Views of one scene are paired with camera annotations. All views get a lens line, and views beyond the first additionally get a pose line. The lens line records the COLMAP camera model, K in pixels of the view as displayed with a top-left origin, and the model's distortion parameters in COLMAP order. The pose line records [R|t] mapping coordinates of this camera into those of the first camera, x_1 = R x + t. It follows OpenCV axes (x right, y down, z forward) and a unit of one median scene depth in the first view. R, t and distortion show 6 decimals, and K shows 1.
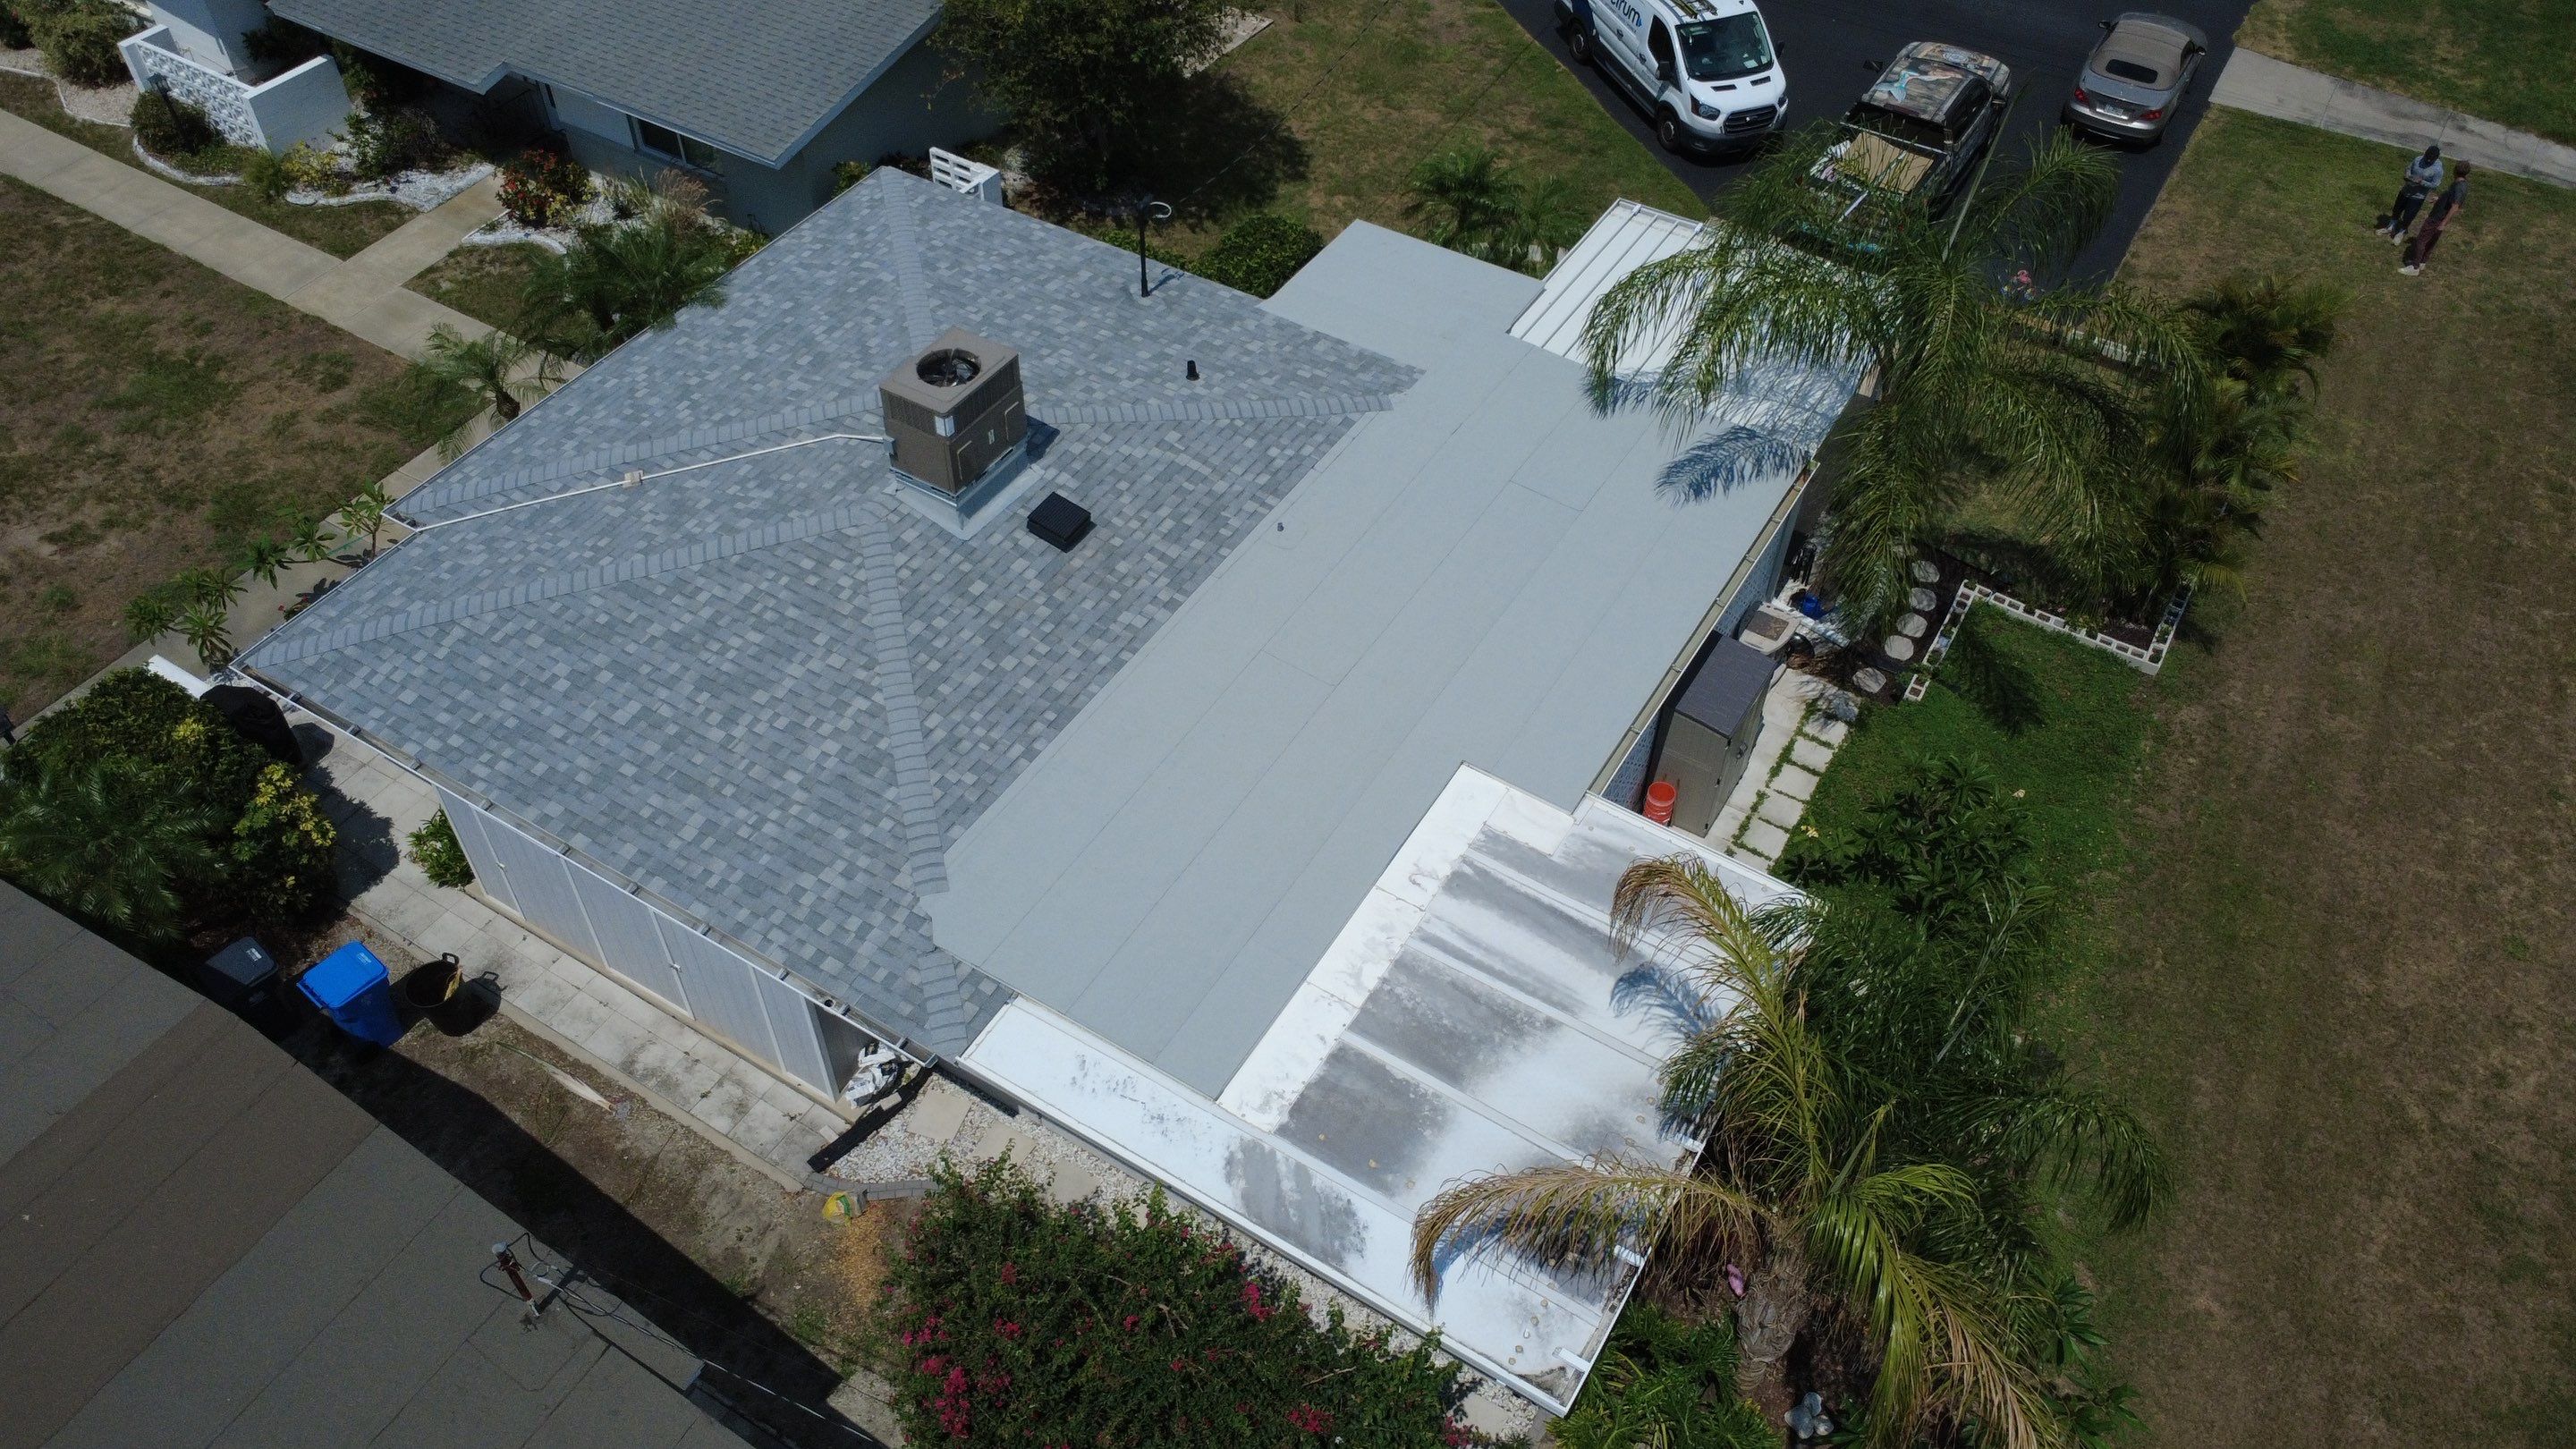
lens RADIAL K [[1877.5, 0, 1283.5], [0, 1877.5, 720.3], [0, 0, 1]] dist [-0.003885, 0.008182]
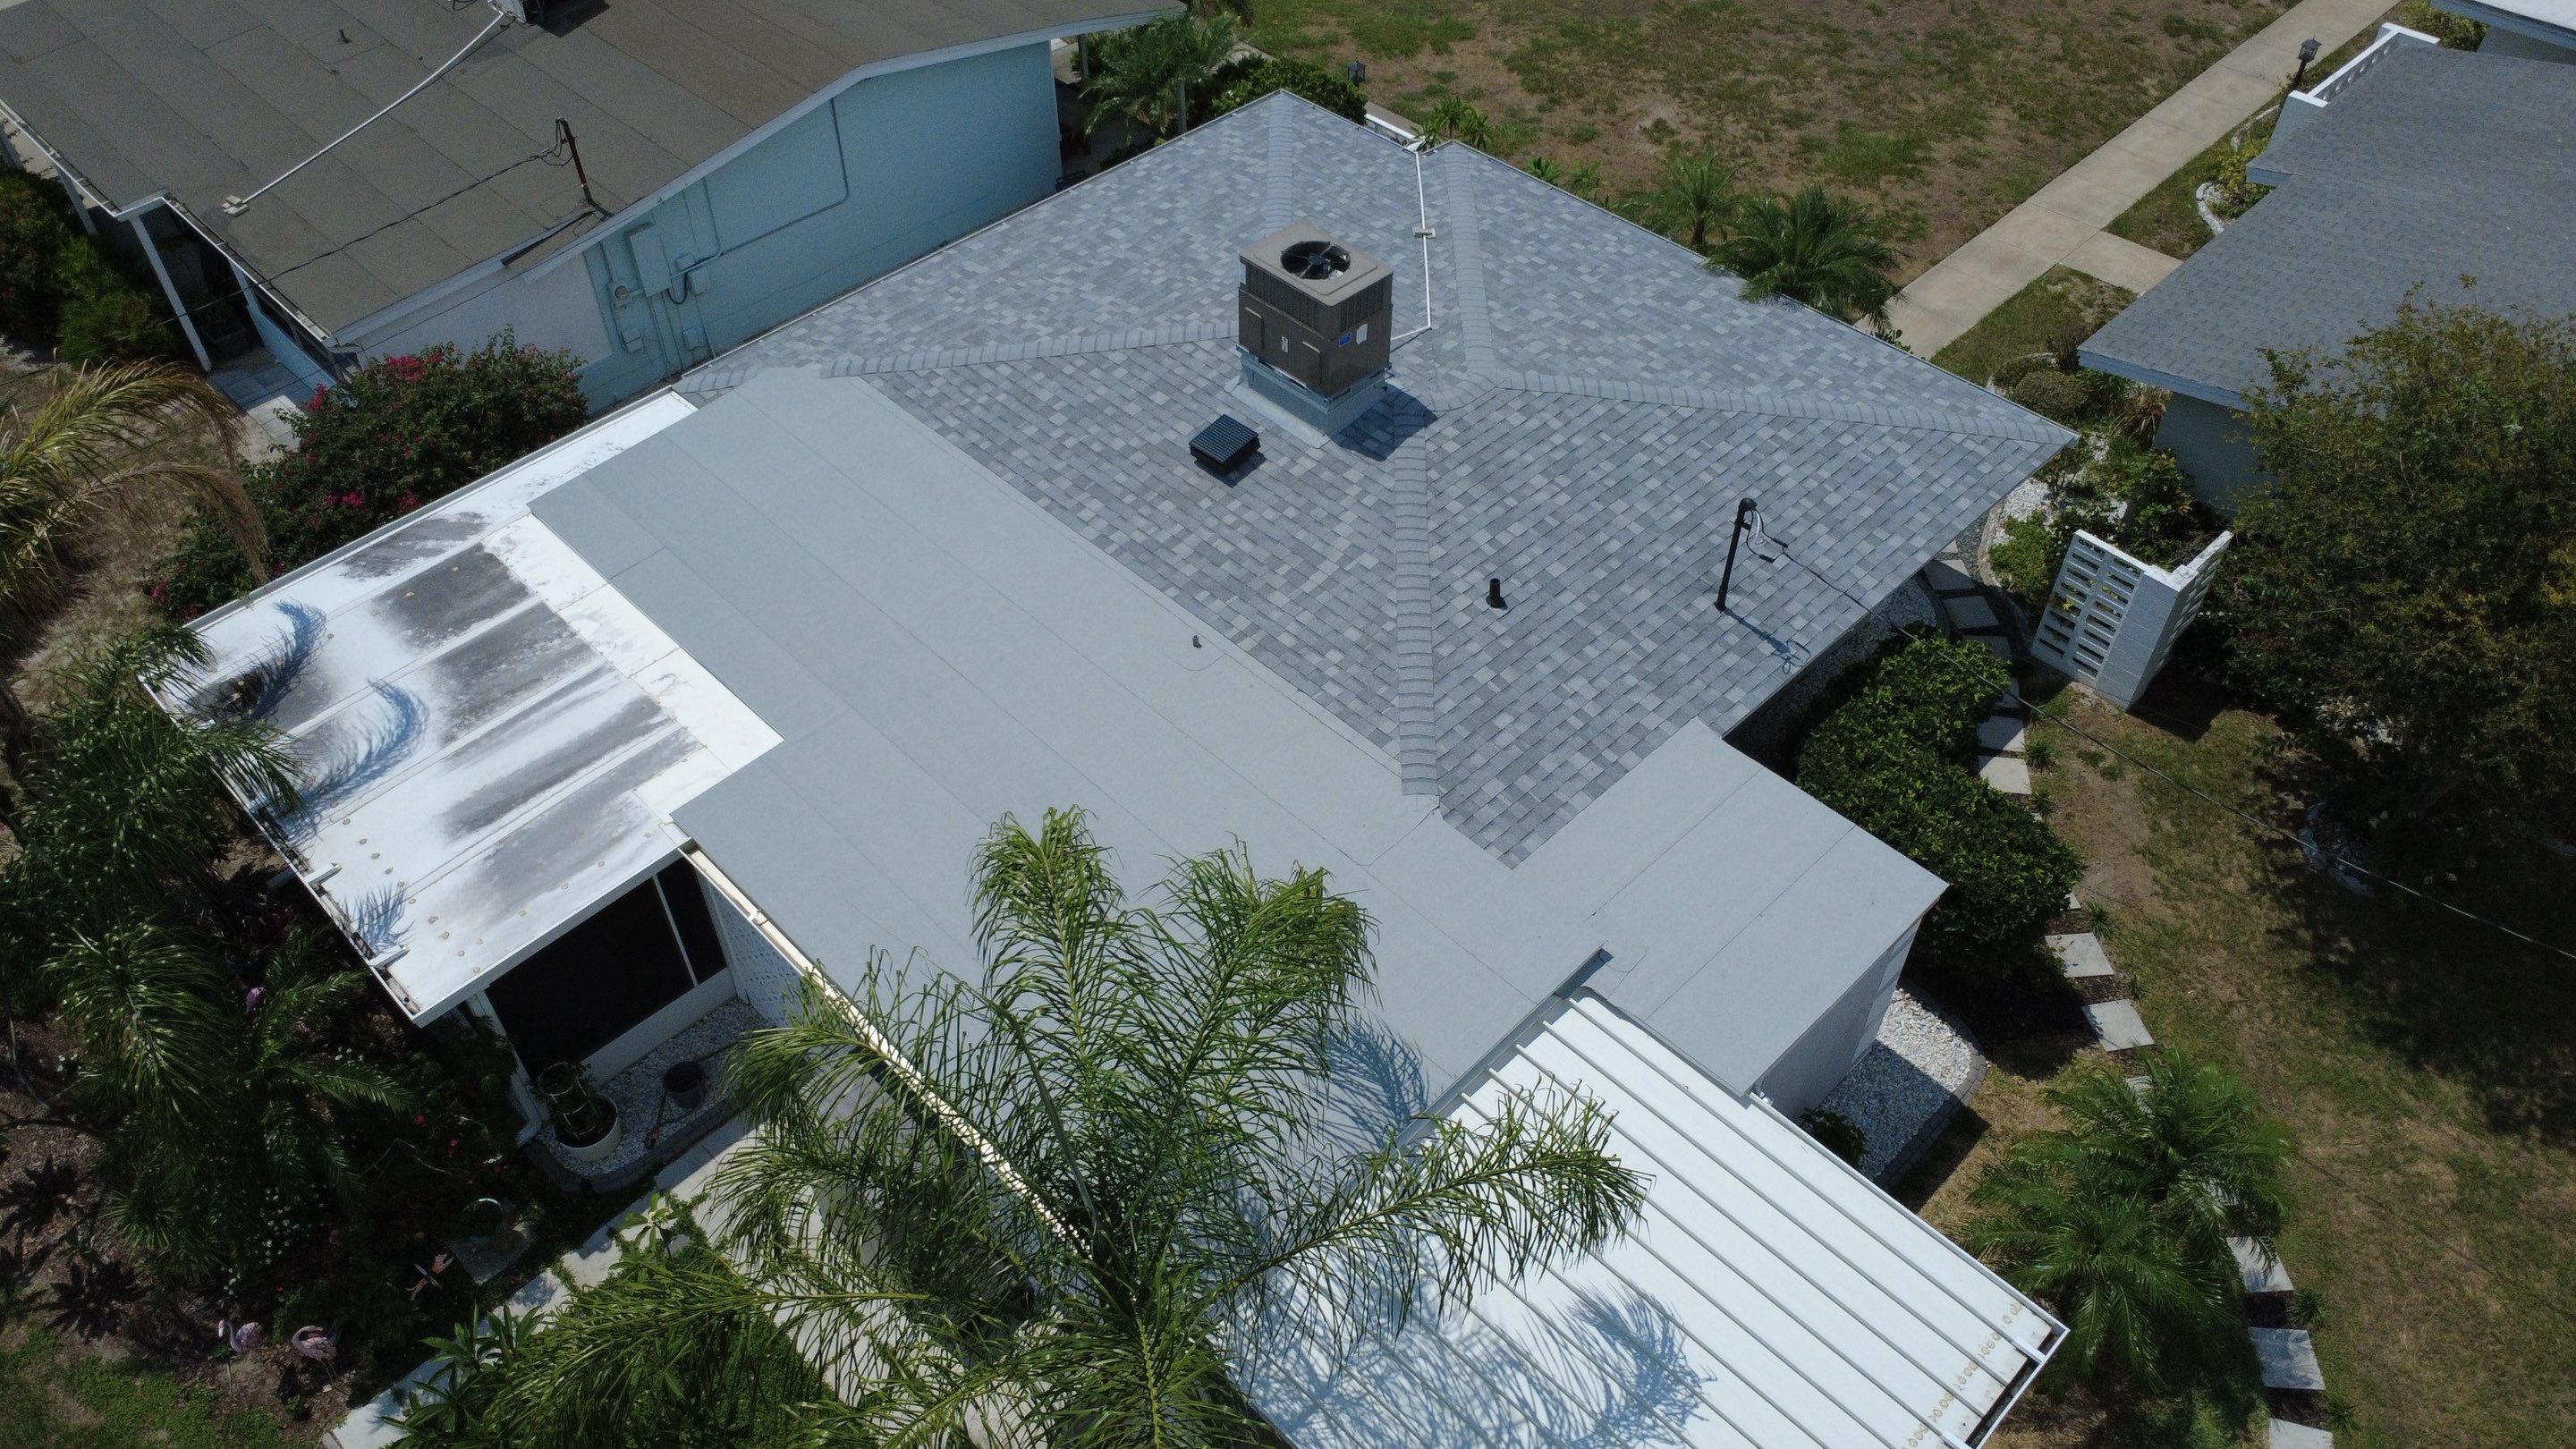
lens RADIAL K [[1877.5, 0, 1283.5], [0, 1877.5, 720.3], [0, 0, 1]] dist [-0.003885, 0.008182]
pose [[-0.243620, 0.685323, -0.686281, 0.605689], [-0.706738, 0.359152, 0.609533, -0.649908], [0.664207, 0.633515, 0.396847, 0.758617]]
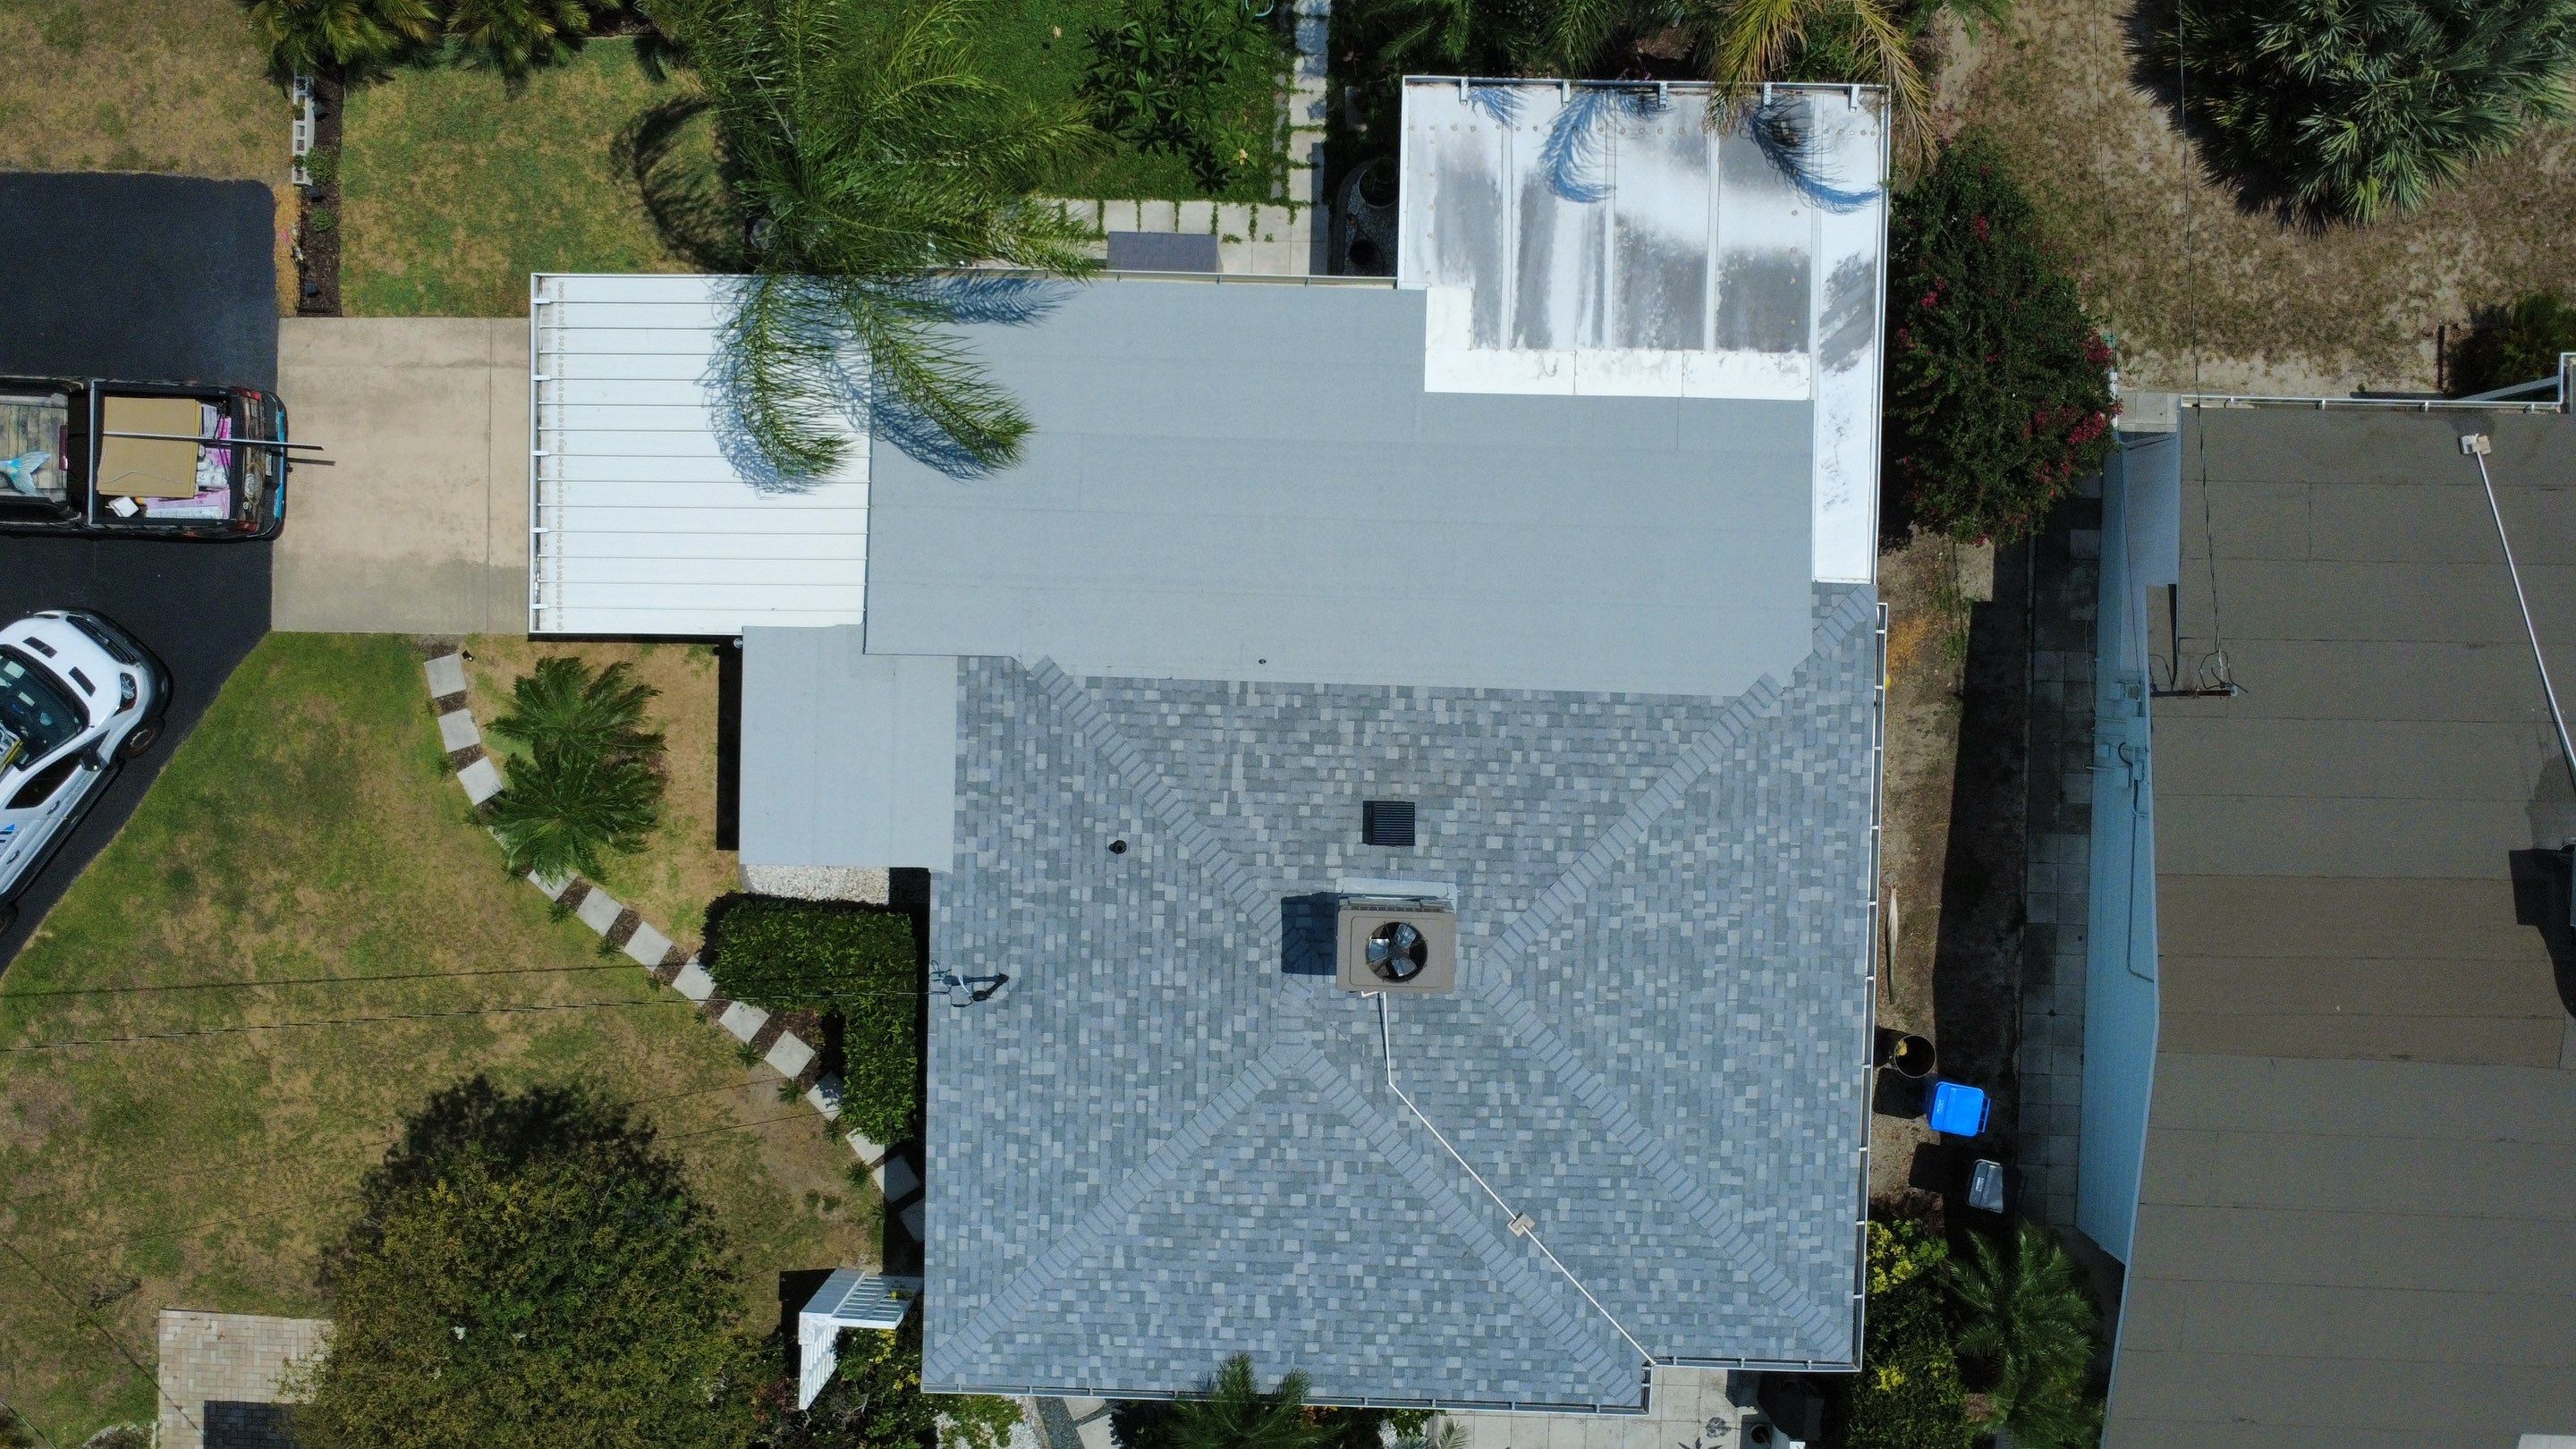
lens RADIAL K [[1877.5, 0, 1283.5], [0, 1877.5, 720.3], [0, 0, 1]] dist [-0.003885, 0.008182]
pose [[-0.497979, -0.866764, -0.027151, -0.007681], [0.642079, -0.389575, 0.660278, -0.854270], [-0.582882, 0.311371, 0.750531, 0.214611]]
